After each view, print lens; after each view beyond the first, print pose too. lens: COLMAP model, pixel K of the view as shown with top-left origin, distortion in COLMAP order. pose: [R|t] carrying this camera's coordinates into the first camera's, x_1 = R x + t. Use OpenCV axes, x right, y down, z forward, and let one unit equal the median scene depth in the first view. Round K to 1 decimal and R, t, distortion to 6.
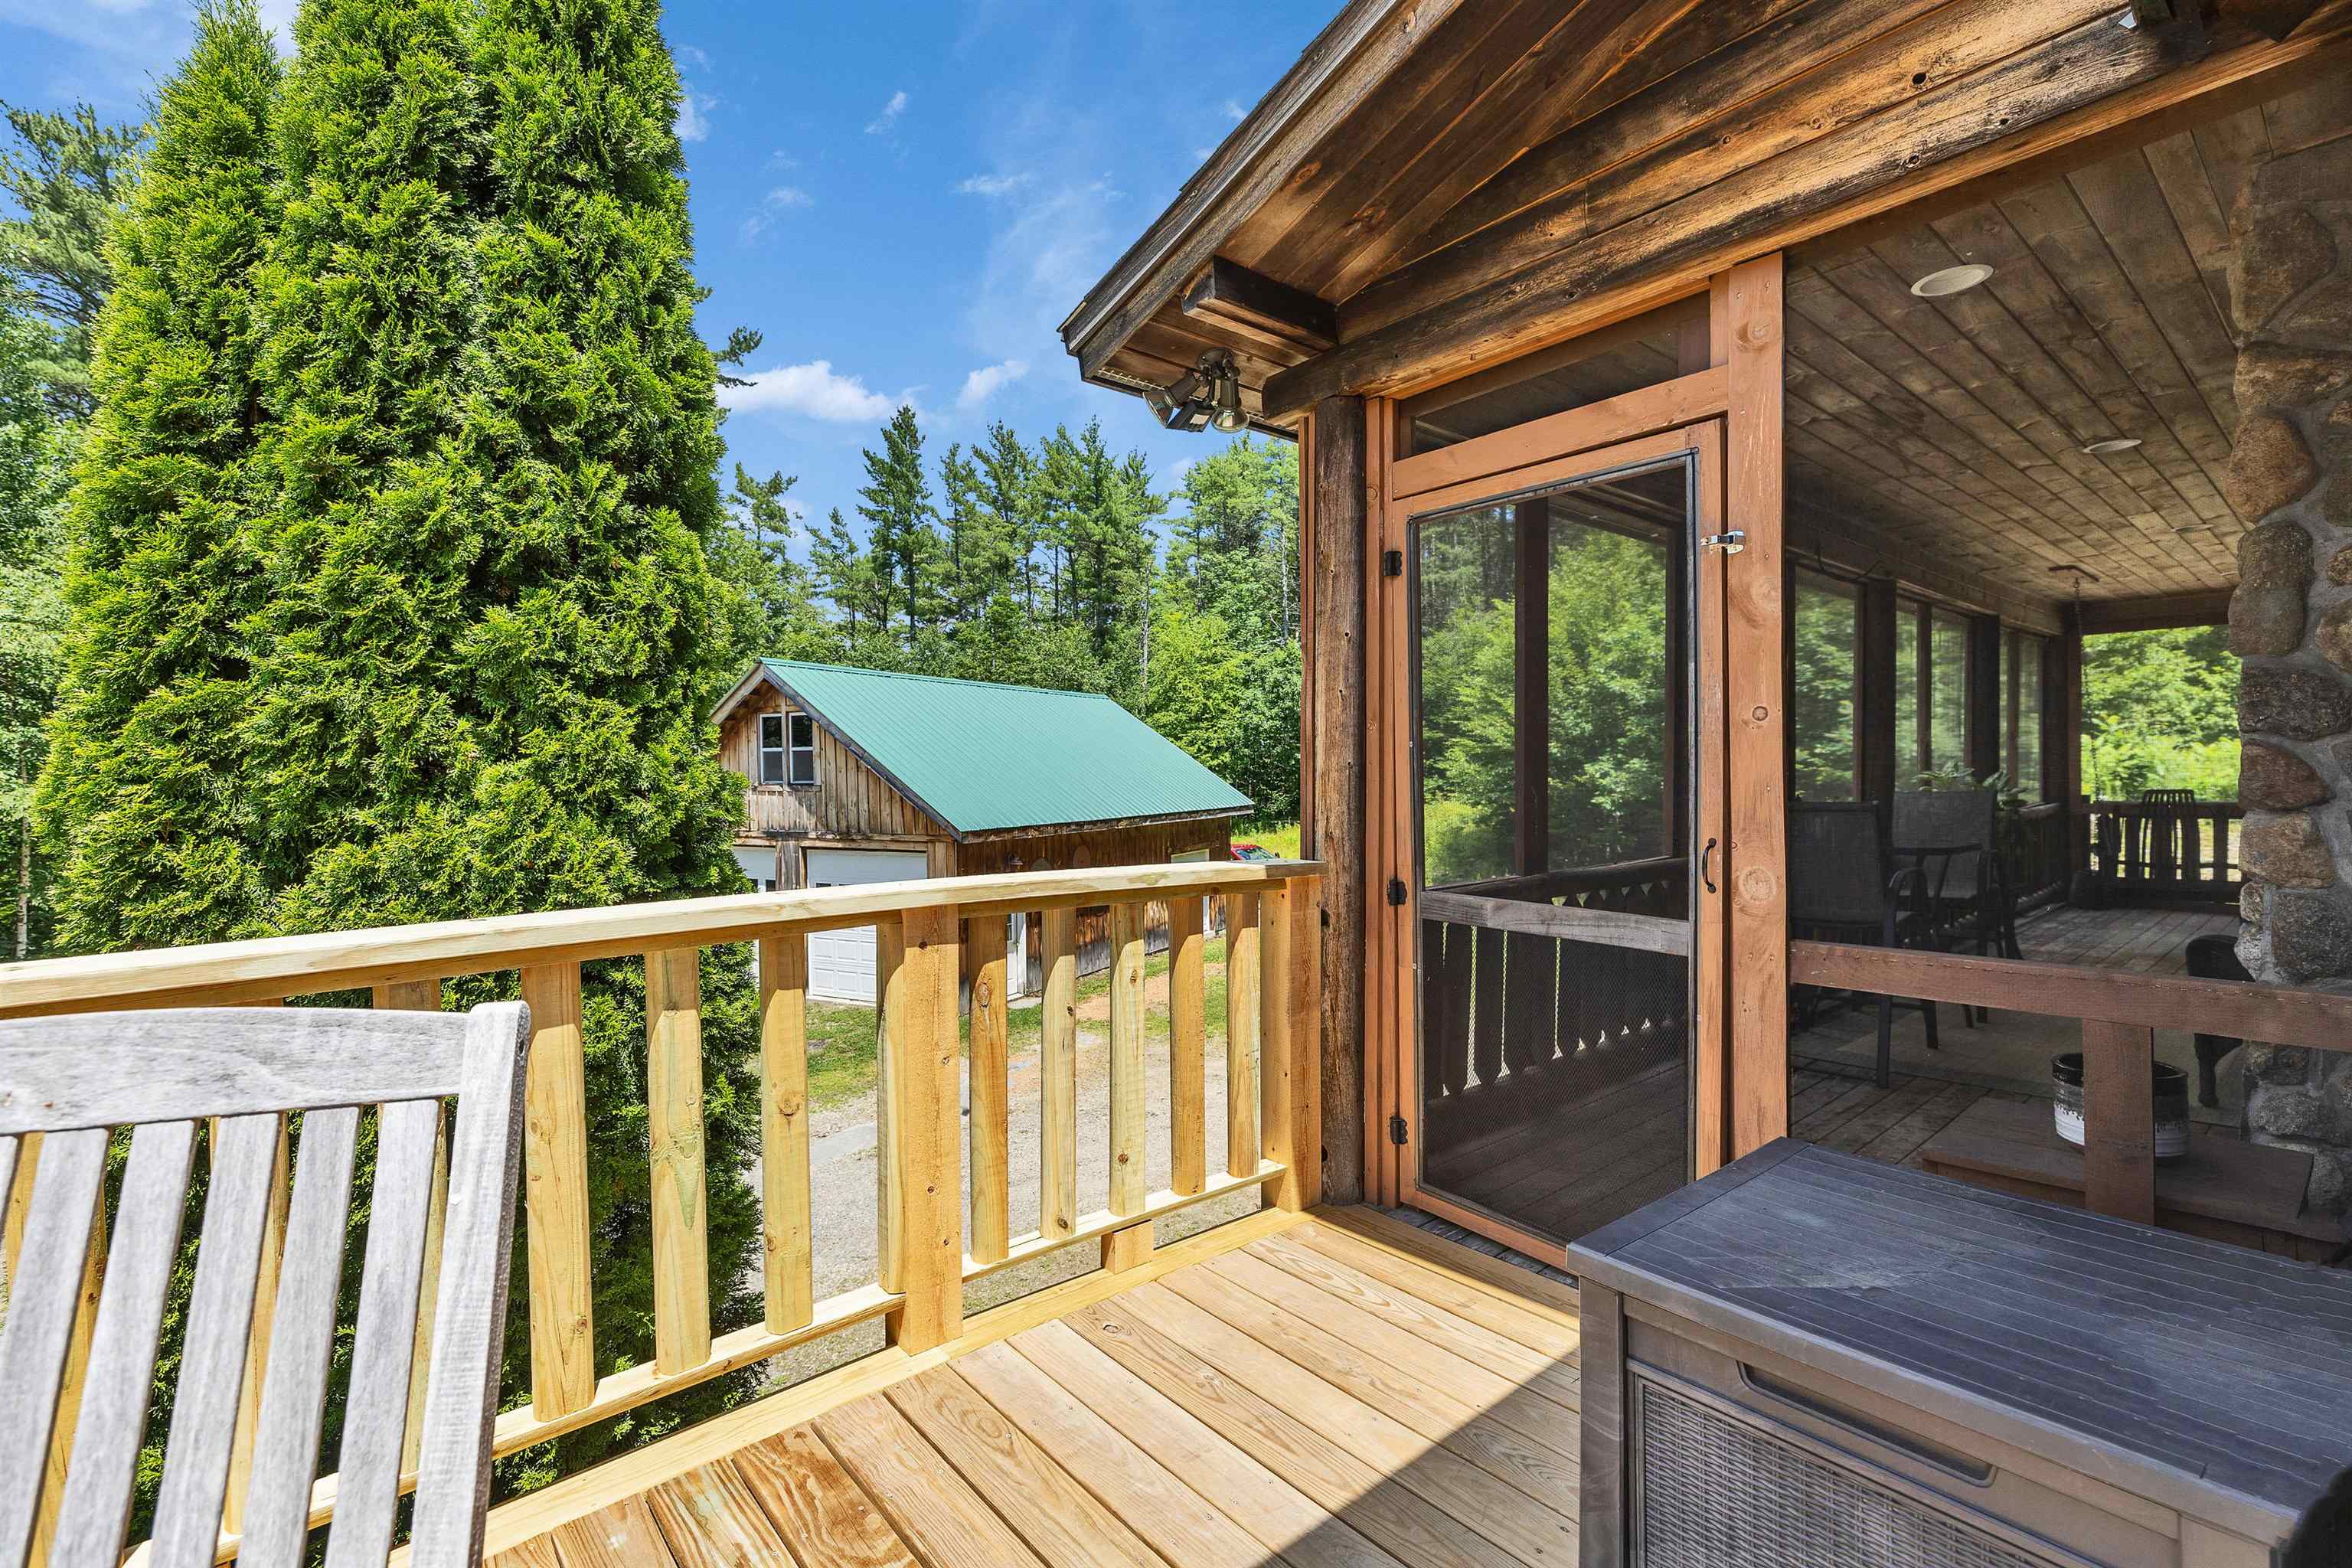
lens RADIAL K [[1051.5, 0, 1171.4], [0, 1051.5, 782.1], [0, 0, 1]] dist [0.005320, -0.001192]
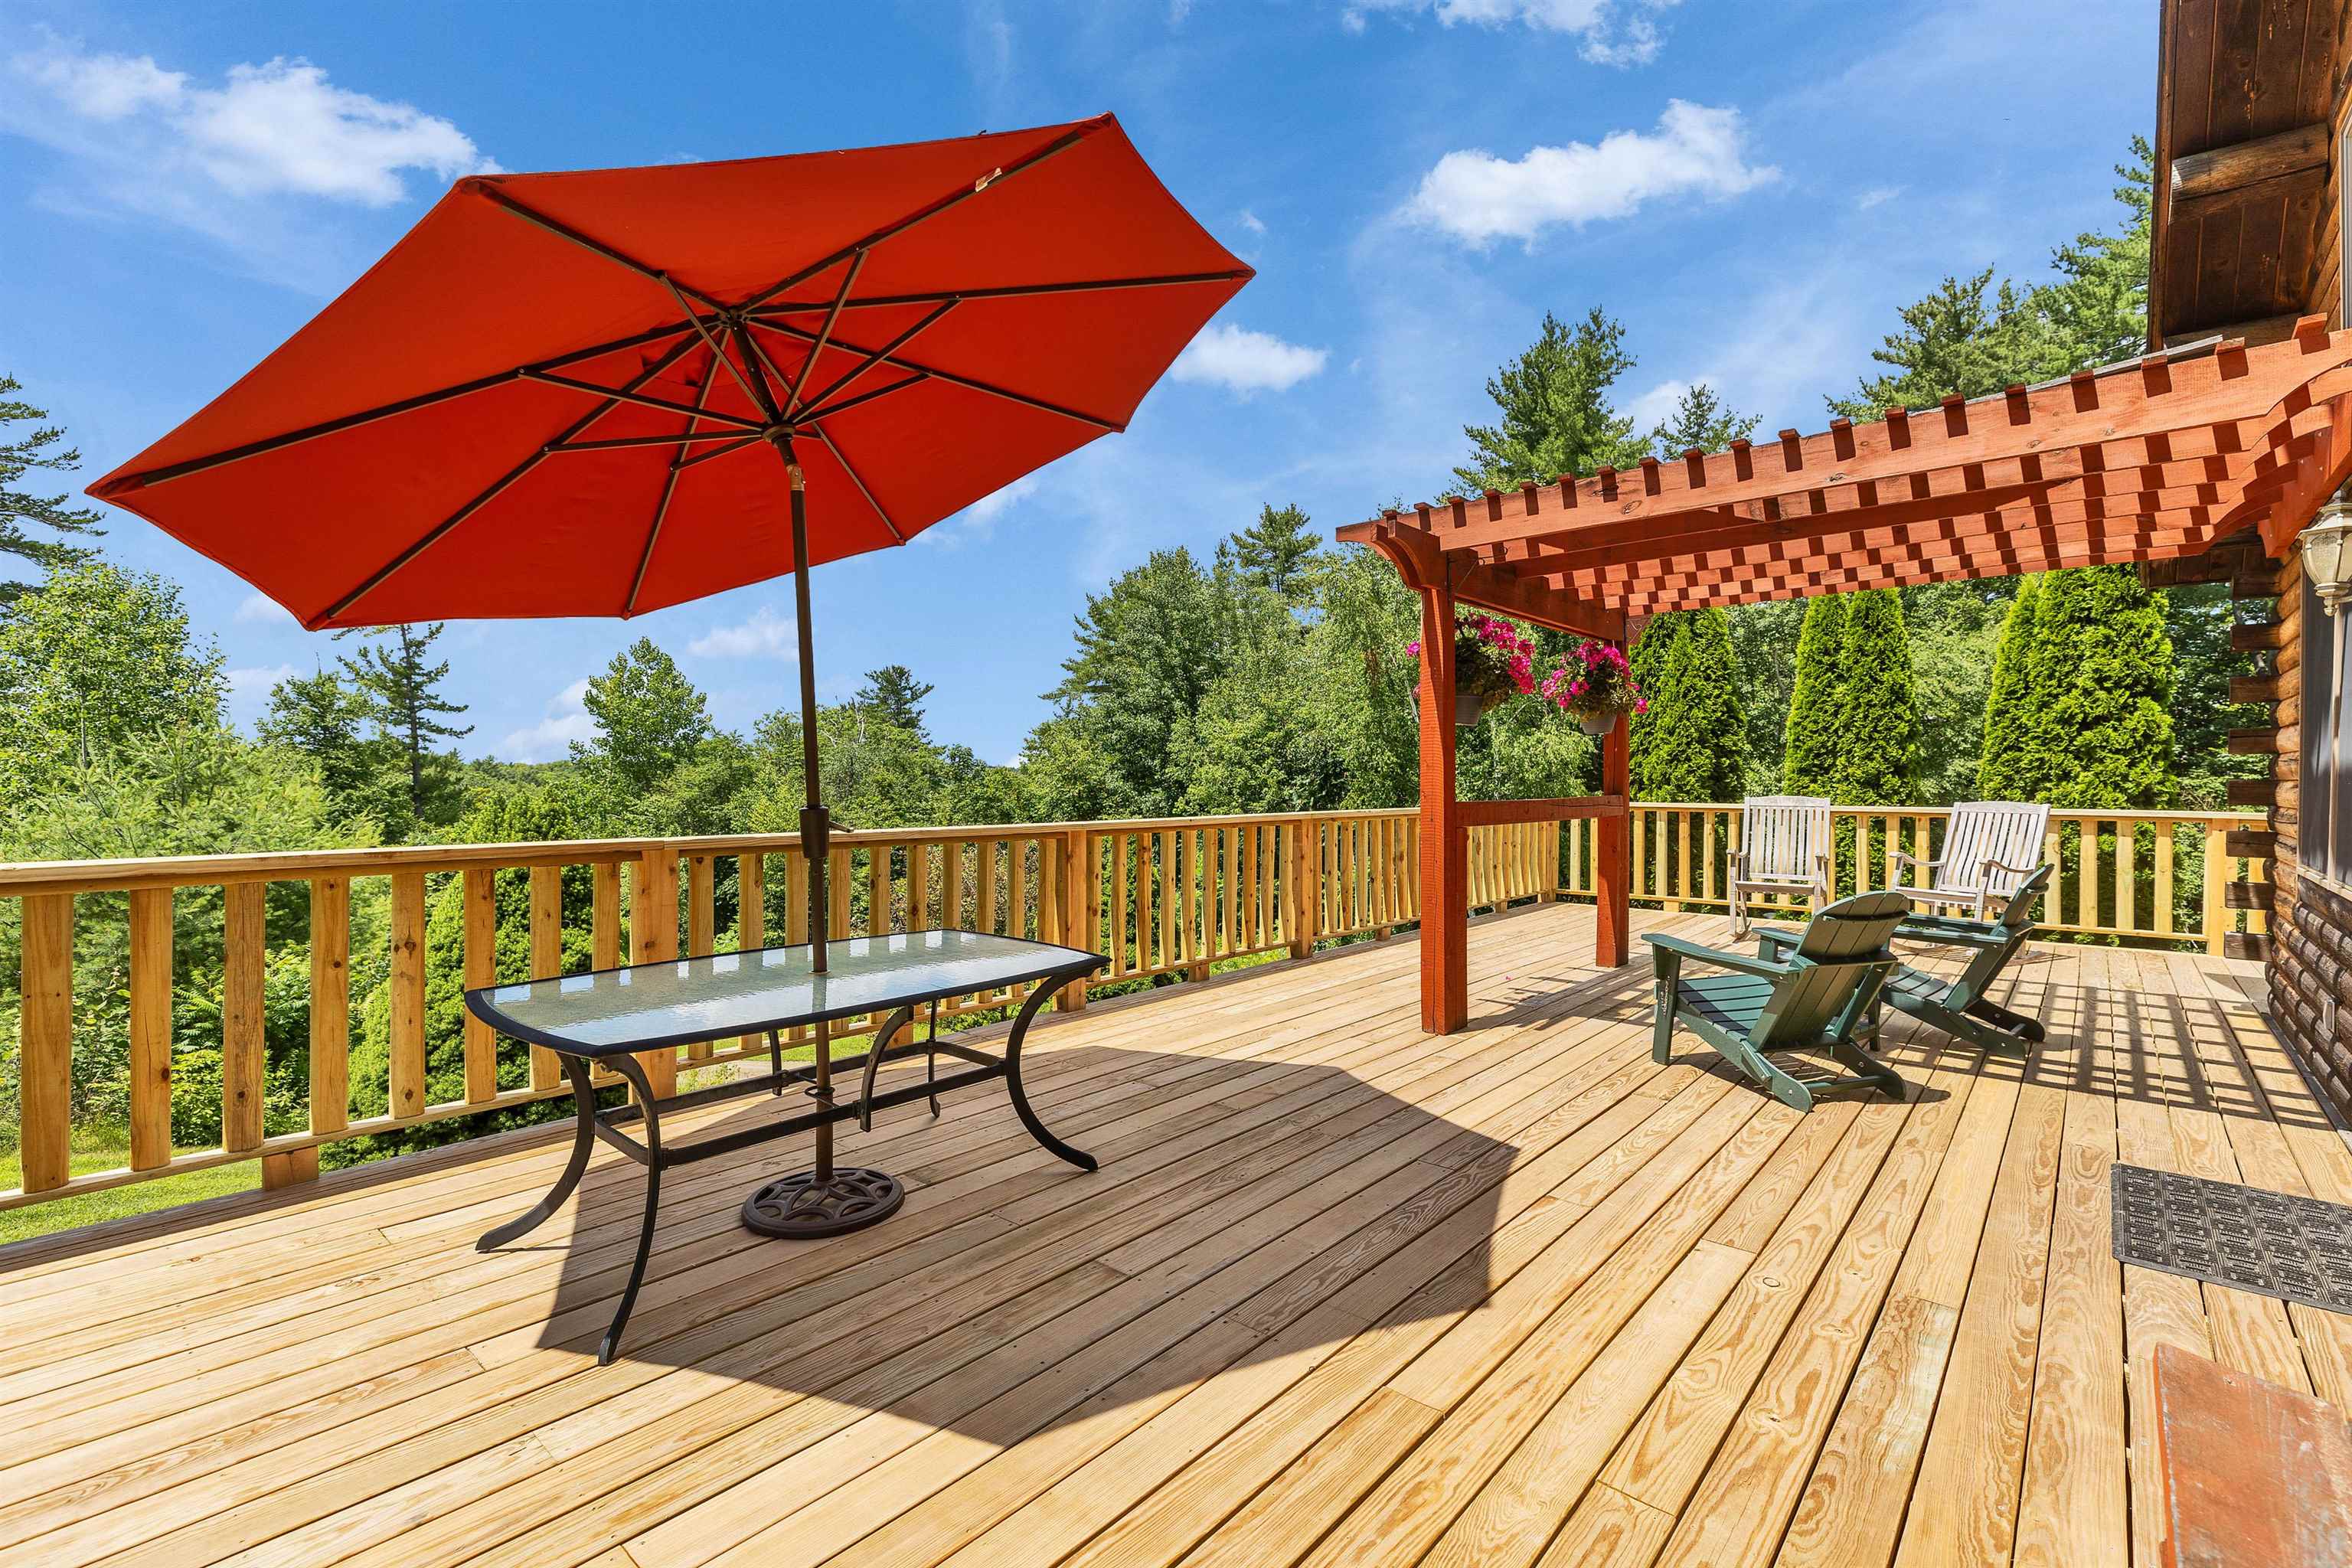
lens RADIAL K [[1051.5, 0, 1174.5], [0, 1051.5, 786.2], [0, 0, 1]] dist [0.005320, -0.001192]
pose [[0.159512, 0.030661, -0.986720, 2.630309], [-0.018510, 0.999435, 0.028064, -0.014234], [0.987022, 0.013788, 0.159990, -2.893905]]
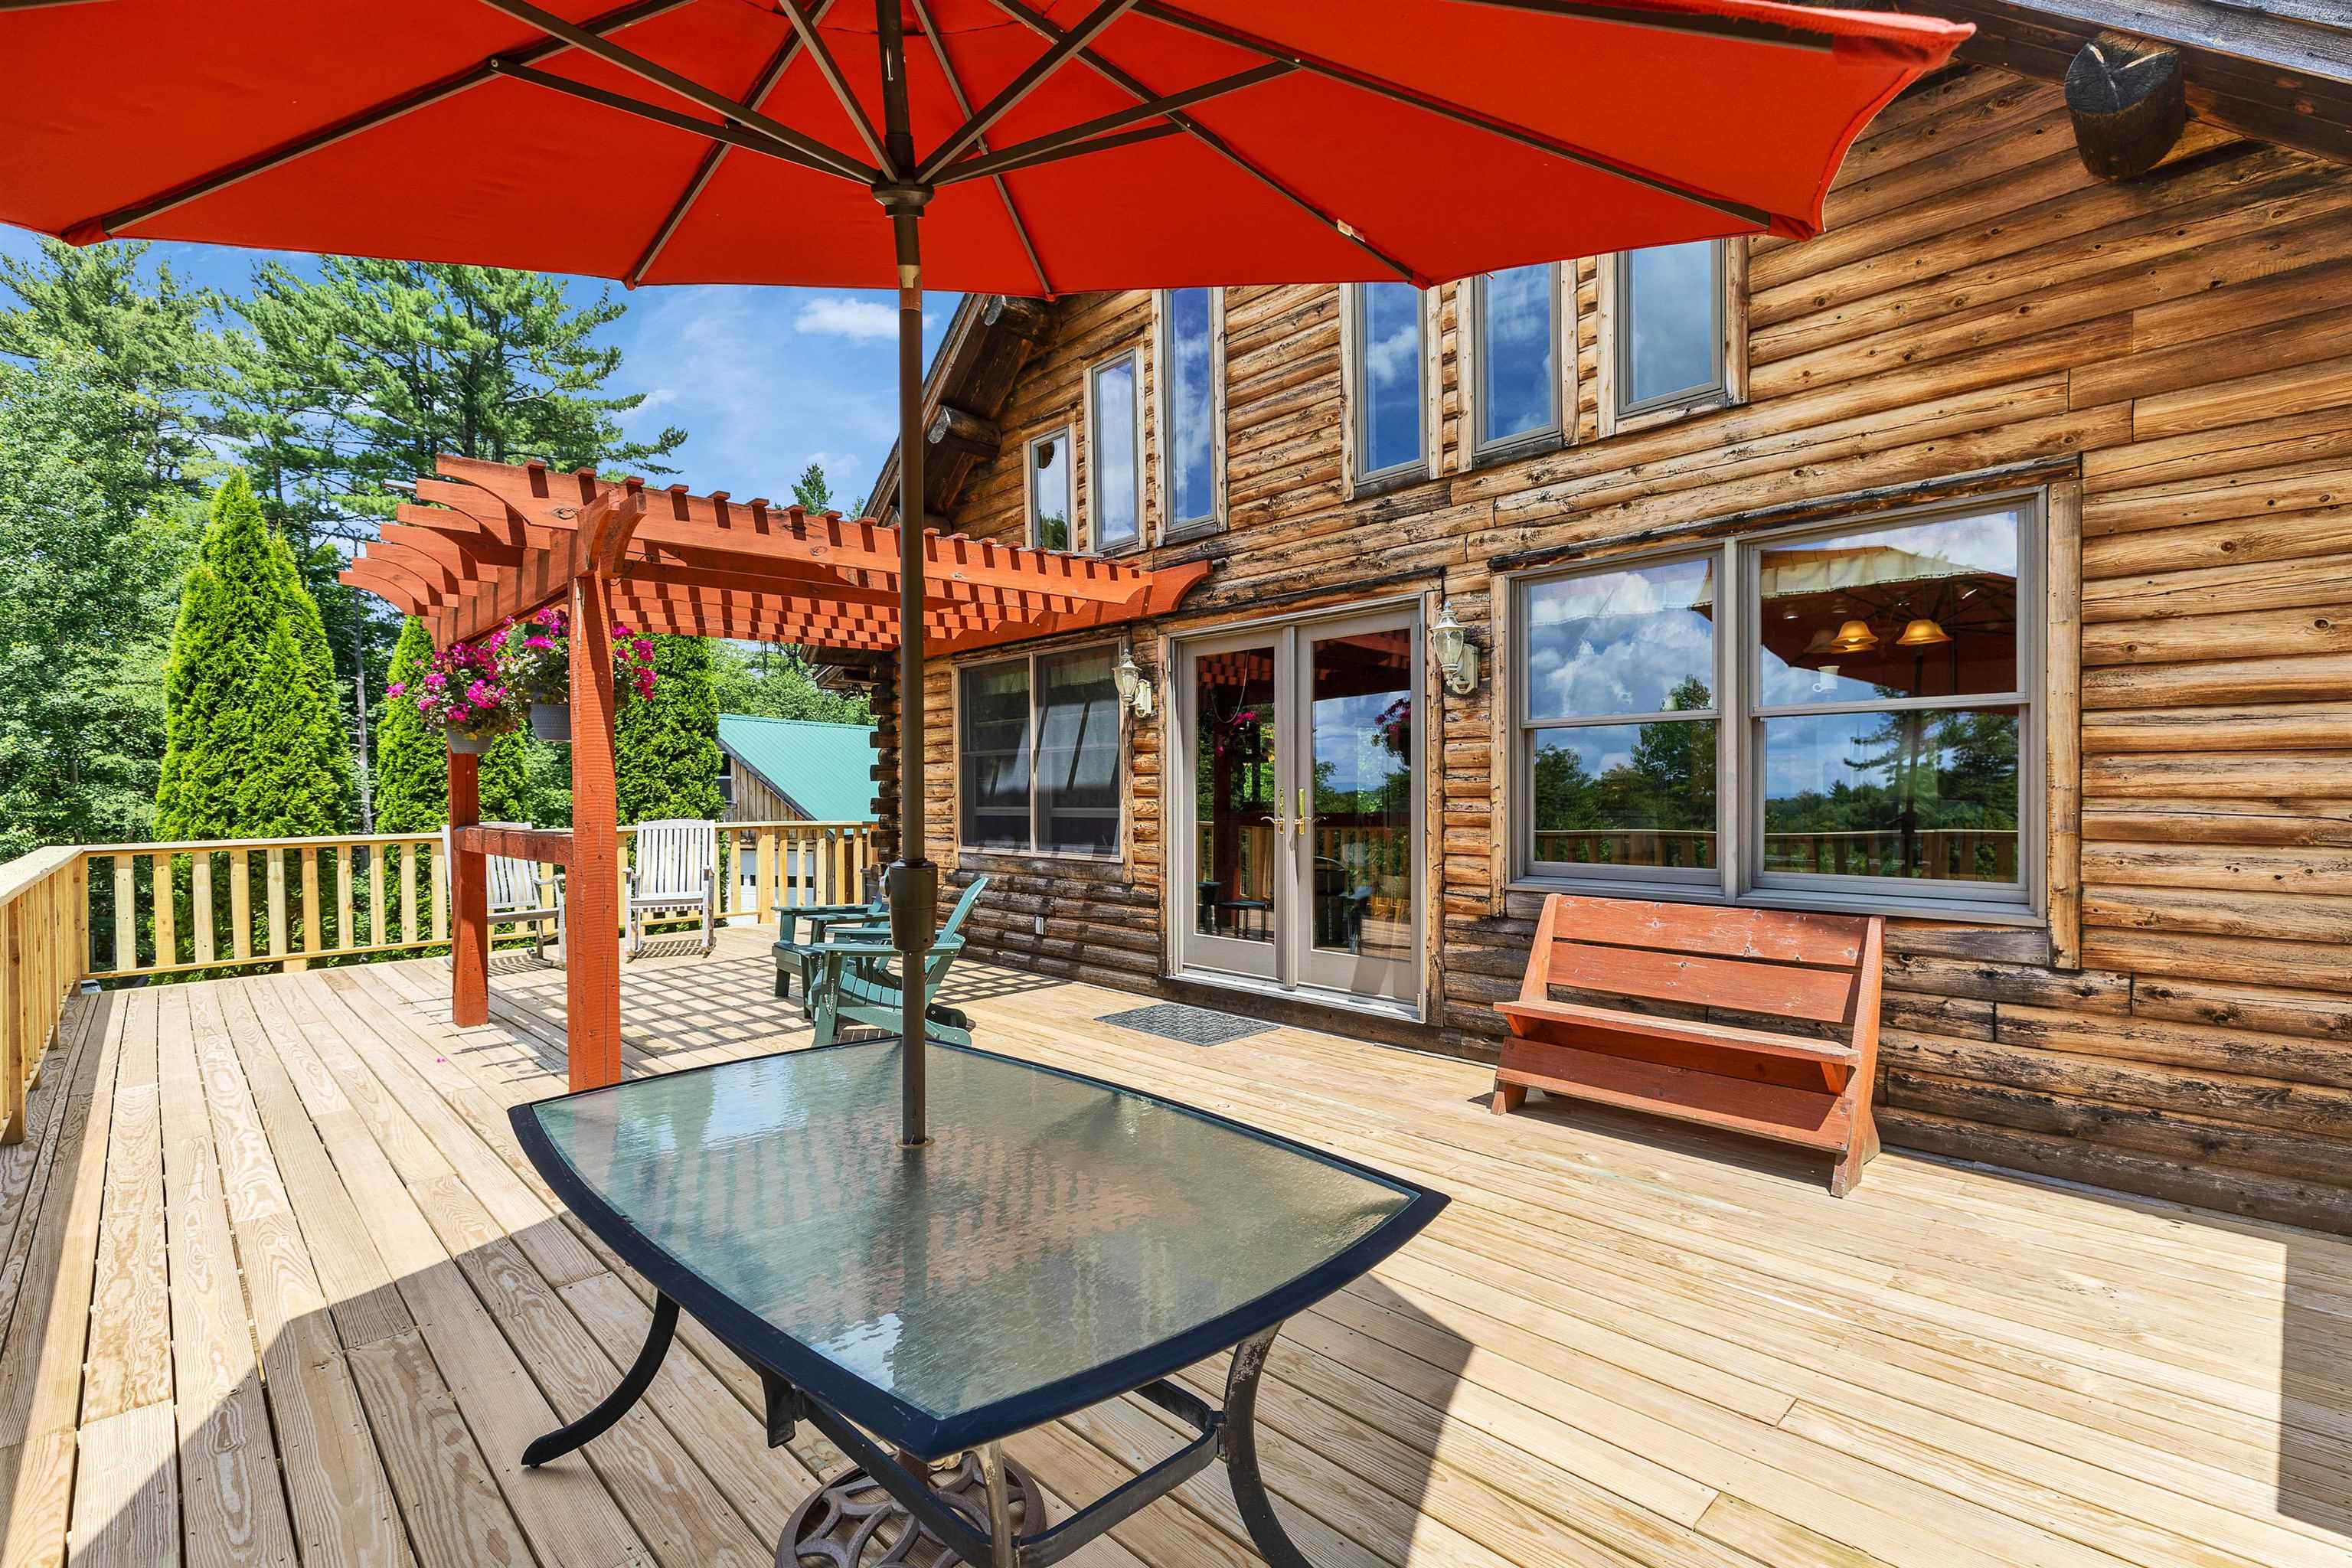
lens RADIAL K [[1051.5, 0, 1184.5], [0, 1051.5, 803.1], [0, 0, 1]] dist [0.005320, -0.001192]
pose [[0.996480, 0.004117, 0.083729, 1.283990], [-0.004049, 0.999991, -0.000986, 0.015749], [-0.083733, 0.000644, 0.996488, -4.003024]]
